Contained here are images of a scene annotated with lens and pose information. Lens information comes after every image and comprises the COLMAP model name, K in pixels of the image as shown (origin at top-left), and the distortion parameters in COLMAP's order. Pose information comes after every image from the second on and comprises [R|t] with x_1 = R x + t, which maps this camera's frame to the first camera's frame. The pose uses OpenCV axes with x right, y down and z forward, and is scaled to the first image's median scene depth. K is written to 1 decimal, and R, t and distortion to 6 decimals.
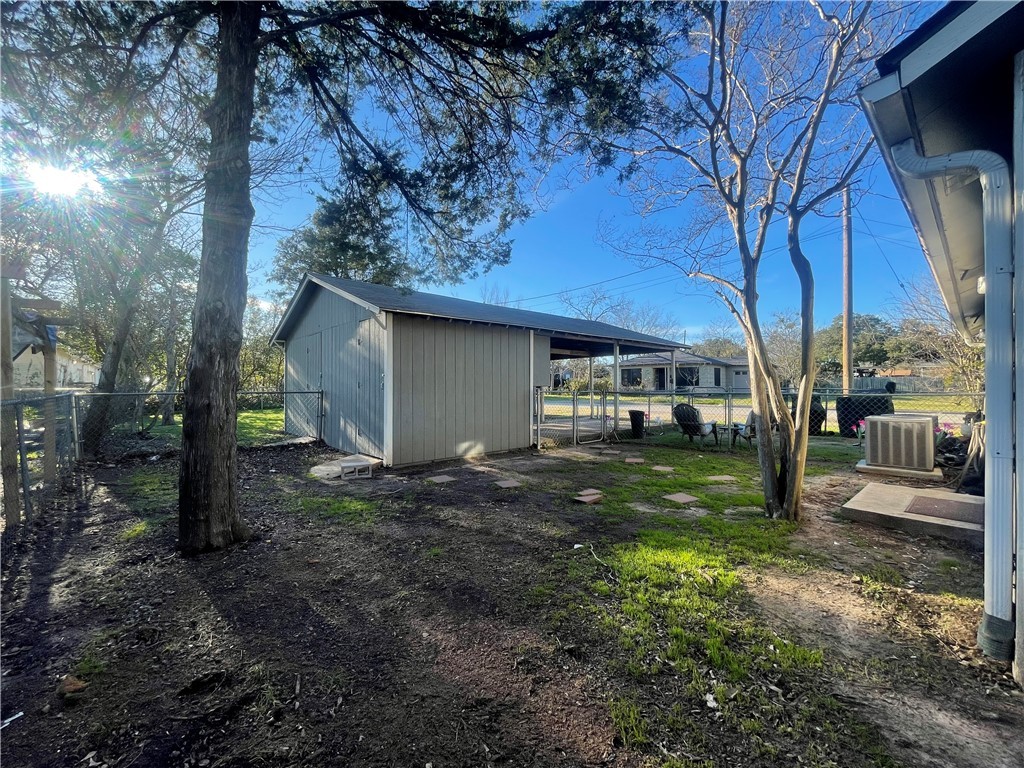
lens RADIAL K [[413.5, 0, 511.2], [0, 413.5, 387.2], [0, 0, 1]] dist [-0.000909, -0.000365]
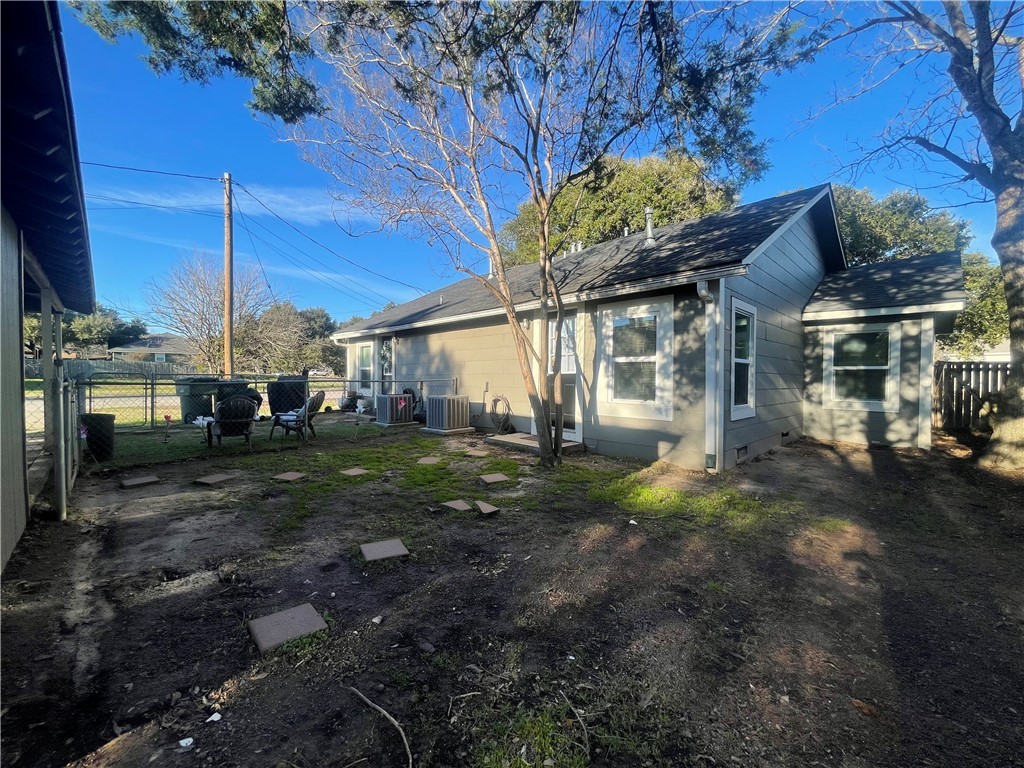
lens RADIAL K [[413.5, 0, 510.6], [0, 413.5, 381.4], [0, 0, 1]] dist [-0.000909, -0.000365]
pose [[-0.057216, -0.015166, 0.998247, -0.708248], [-0.009864, 0.999844, 0.014625, -0.001071], [-0.998313, -0.009010, -0.057357, 1.081479]]
